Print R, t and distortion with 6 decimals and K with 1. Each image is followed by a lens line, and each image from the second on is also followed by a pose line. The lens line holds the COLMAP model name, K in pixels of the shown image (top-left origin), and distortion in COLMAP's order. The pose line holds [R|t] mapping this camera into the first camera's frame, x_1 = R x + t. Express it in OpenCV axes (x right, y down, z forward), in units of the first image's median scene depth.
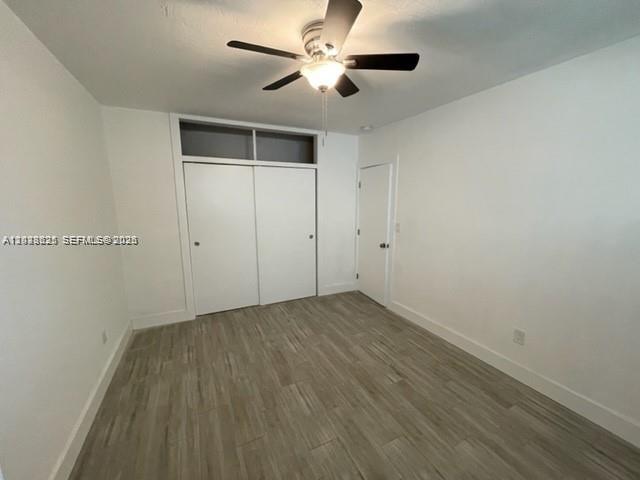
lens RADIAL K [[258.5, 0, 319.7], [0, 258.5, 241.7], [0, 0, 1]] dist [-0.002496, -0.000084]
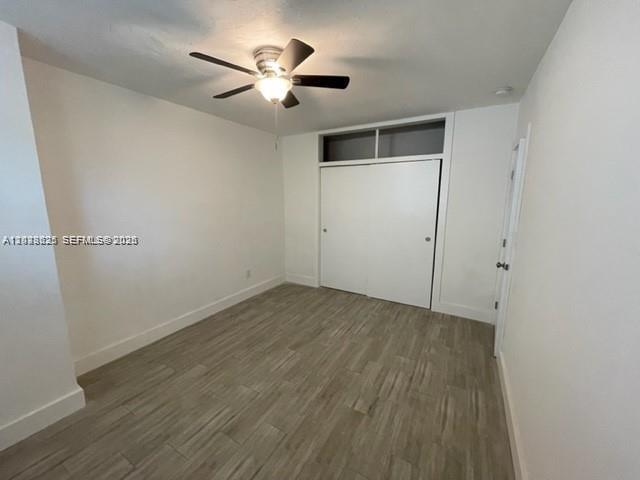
lens RADIAL K [[258.5, 0, 319.7], [0, 258.5, 241.7], [0, 0, 1]] dist [-0.002496, -0.000084]
pose [[0.554212, 0.144458, -0.819744, 0.622781], [-0.138887, 0.987068, 0.080046, -0.039499], [0.820707, 0.069489, 0.567108, 0.282313]]
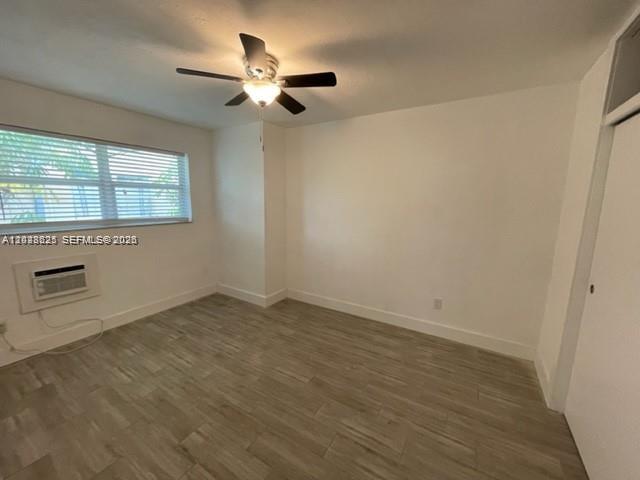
lens RADIAL K [[258.5, 0, 319.7], [0, 258.5, 241.7], [0, 0, 1]] dist [-0.002496, -0.000084]
pose [[-0.846772, 0.077484, -0.526283, 0.245499], [-0.098903, 0.949153, 0.298875, -0.191905], [0.522681, 0.305130, -0.796053, 1.200393]]
